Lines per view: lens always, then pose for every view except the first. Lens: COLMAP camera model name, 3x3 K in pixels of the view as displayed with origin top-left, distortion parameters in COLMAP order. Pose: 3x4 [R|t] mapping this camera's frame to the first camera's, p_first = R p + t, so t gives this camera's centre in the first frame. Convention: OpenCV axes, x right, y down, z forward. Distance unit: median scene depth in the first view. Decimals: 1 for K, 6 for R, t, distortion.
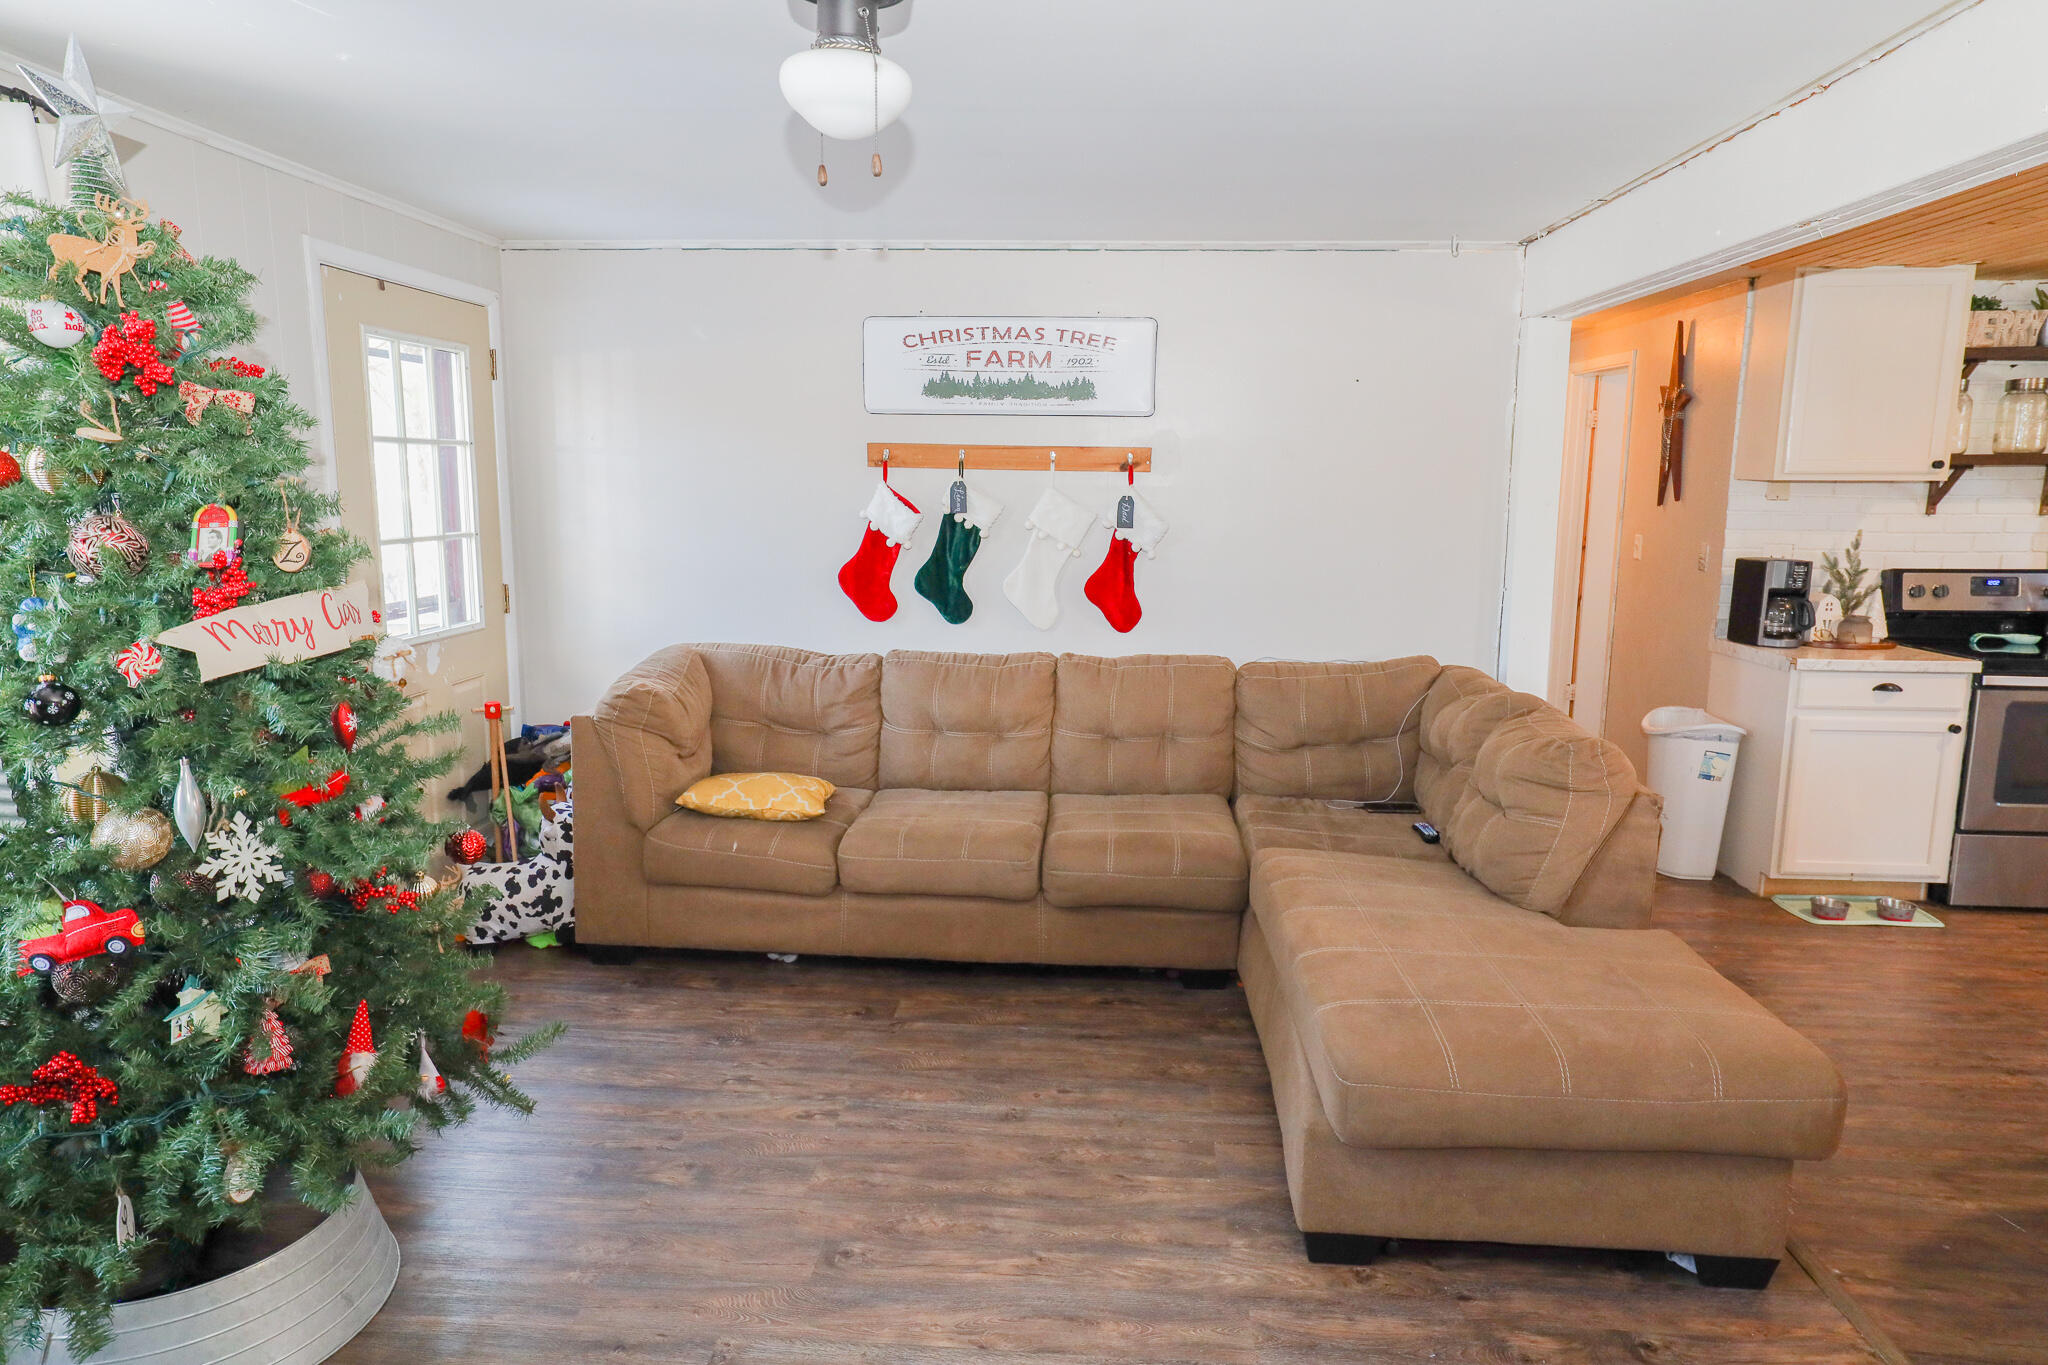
lens RADIAL K [[1277.5, 0, 1024.0], [0, 1277.5, 682.5], [0, 0, 1]] dist [0.026108, 0.002044]
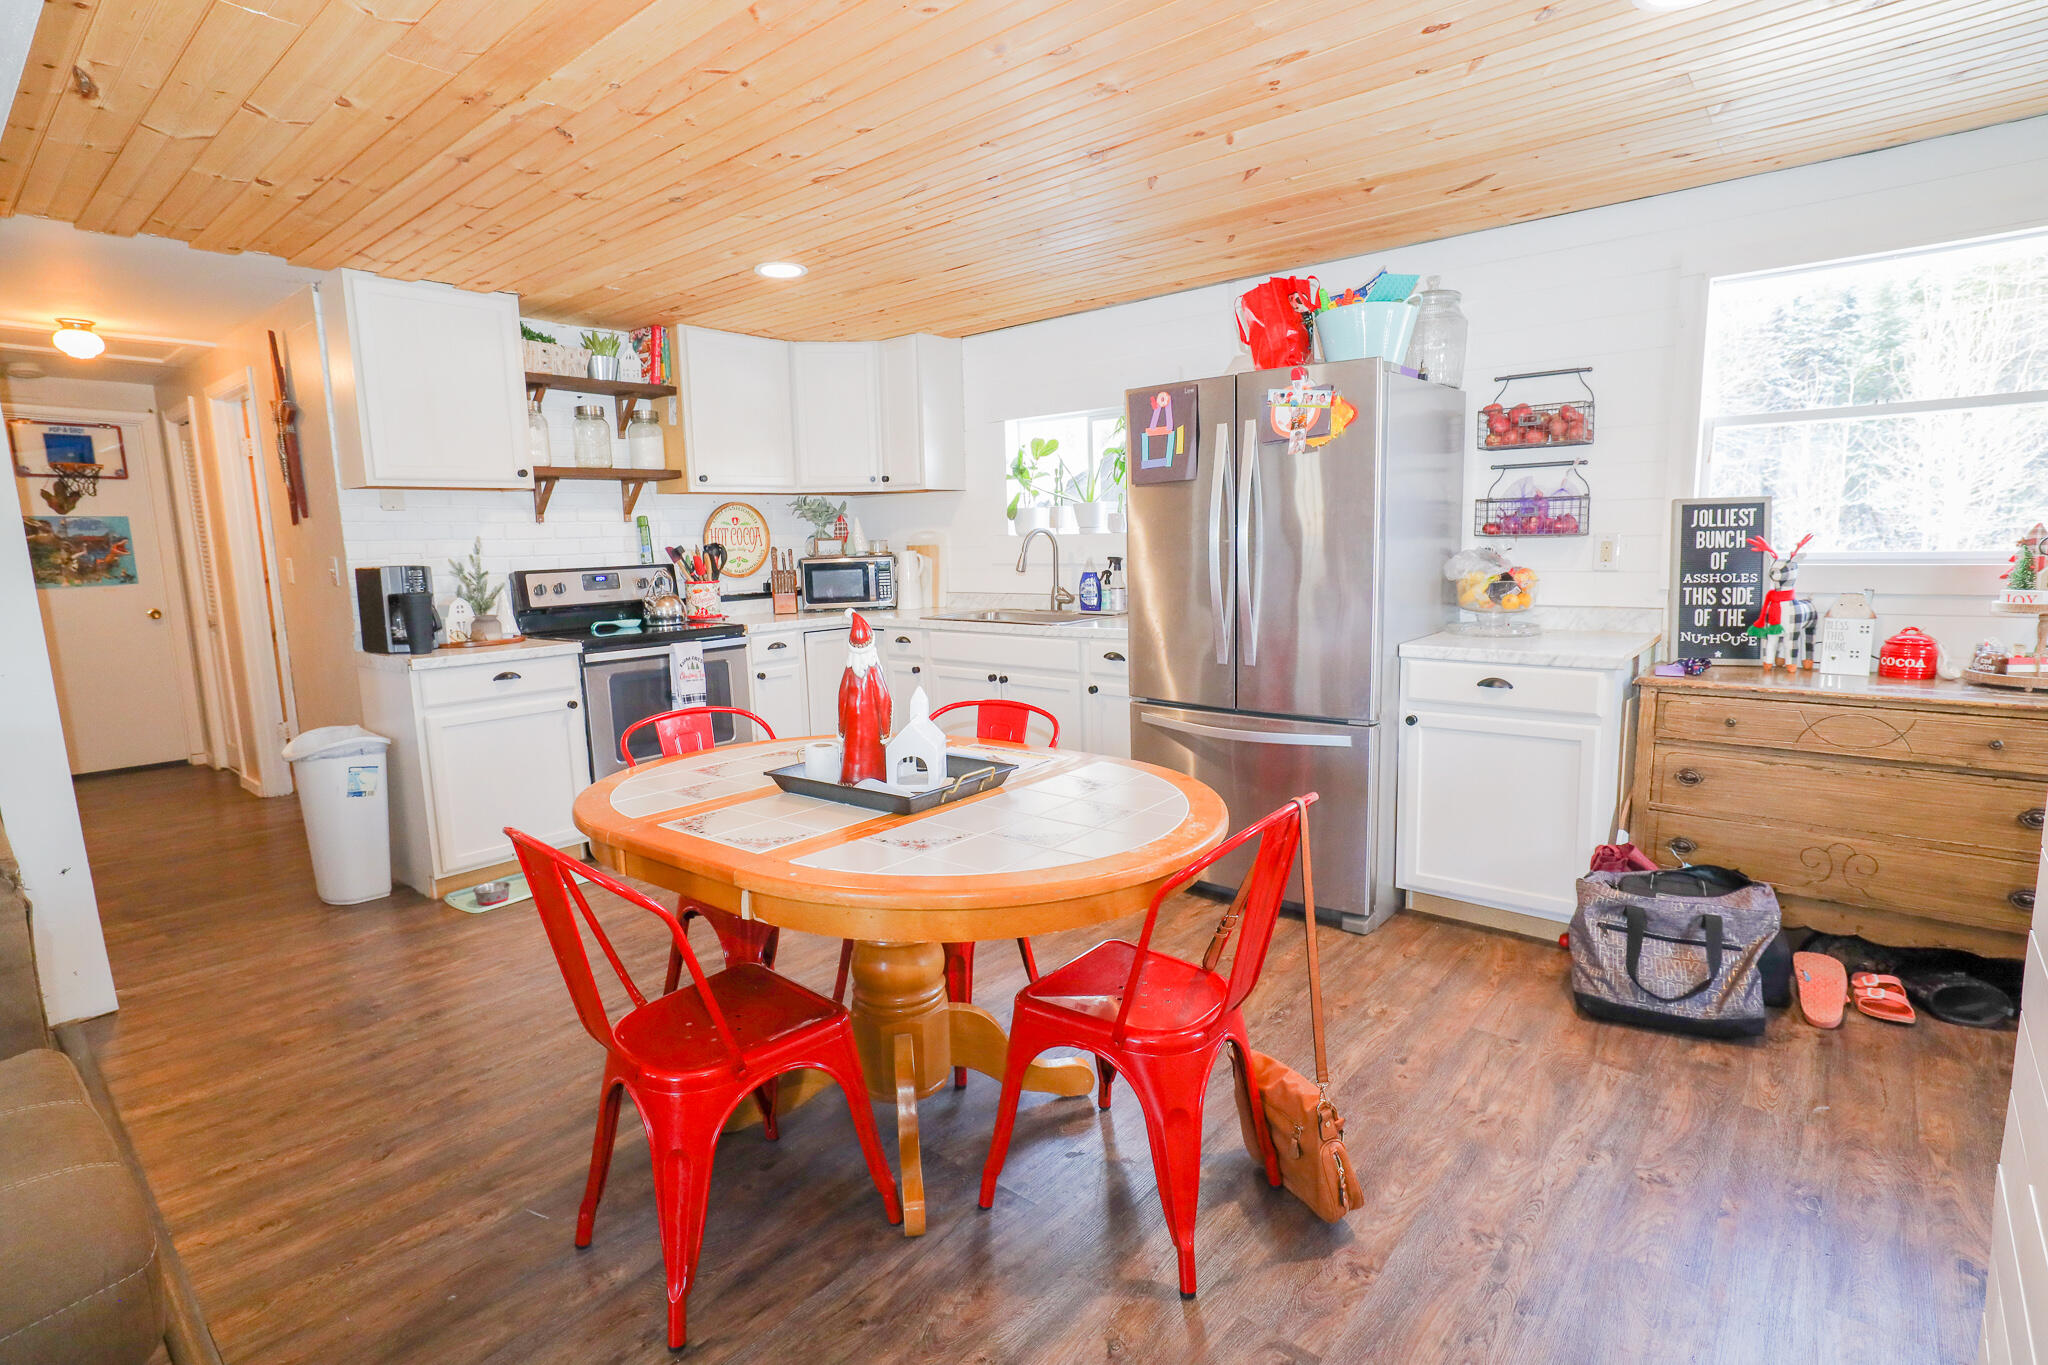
lens RADIAL K [[1006.4, 0, 1024.0], [0, 1006.4, 682.5], [0, 0, 1]] dist [-0.002521, -0.000323]
pose [[0.610797, -0.139336, 0.779431, 0.261590], [0.161601, 0.985611, 0.049557, 0.034506], [-0.775121, 0.095688, 0.624525, 0.139441]]
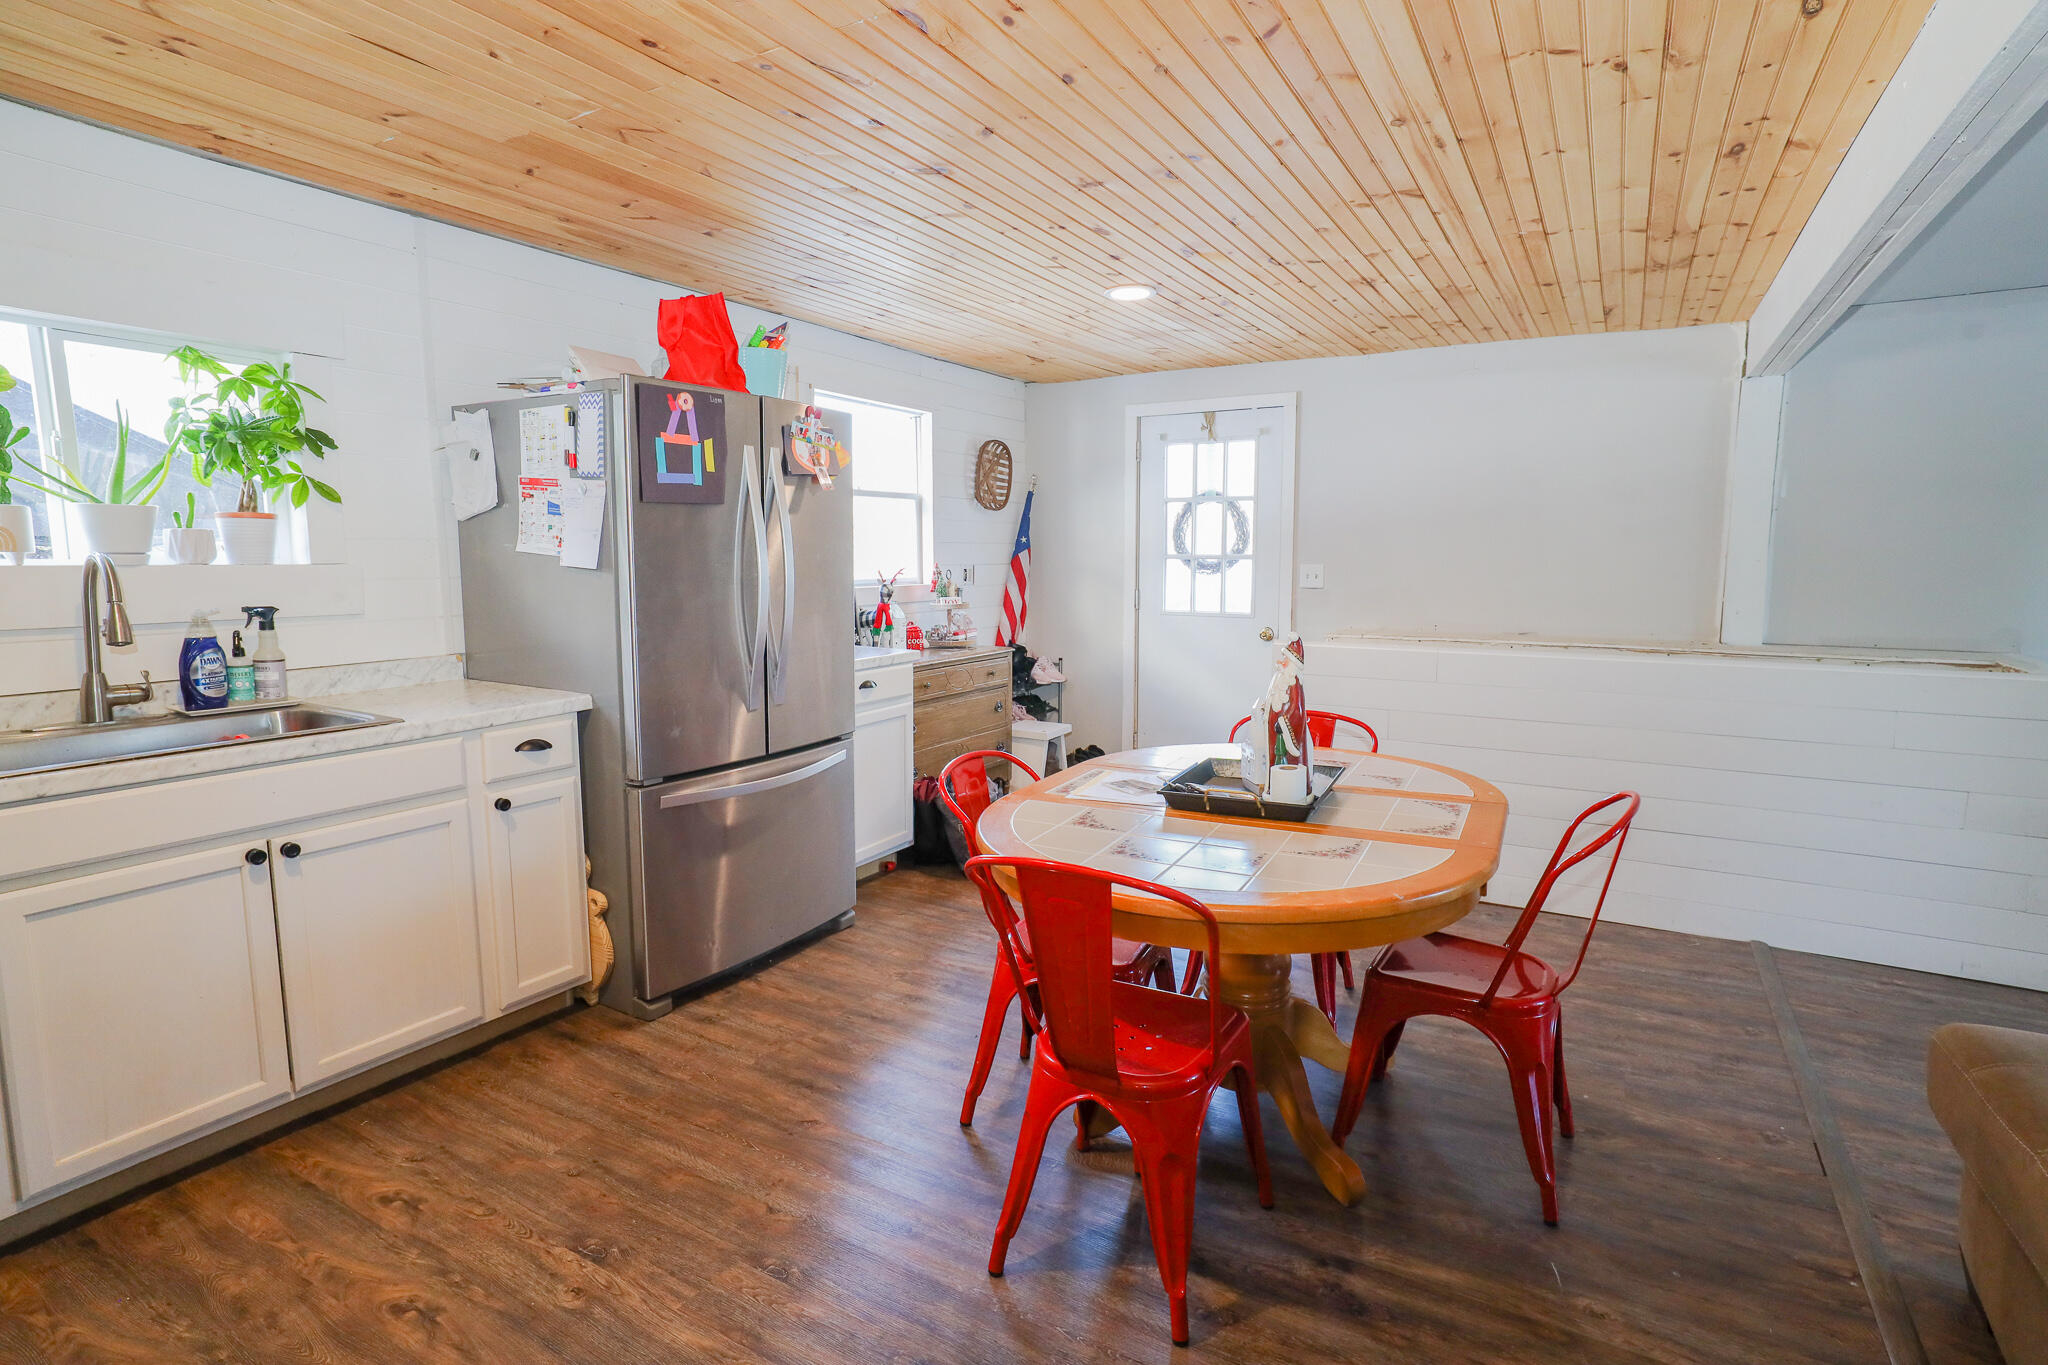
lens RADIAL K [[1017.5, 0, 1024.0], [0, 1017.5, 682.5], [0, 0, 1]] dist [0.002321, 0.000410]
pose [[-0.894694, -0.072480, 0.440760, 0.478828], [0.064587, 0.955386, 0.288212, -0.127179], [-0.441985, 0.286329, -0.850097, 1.021438]]
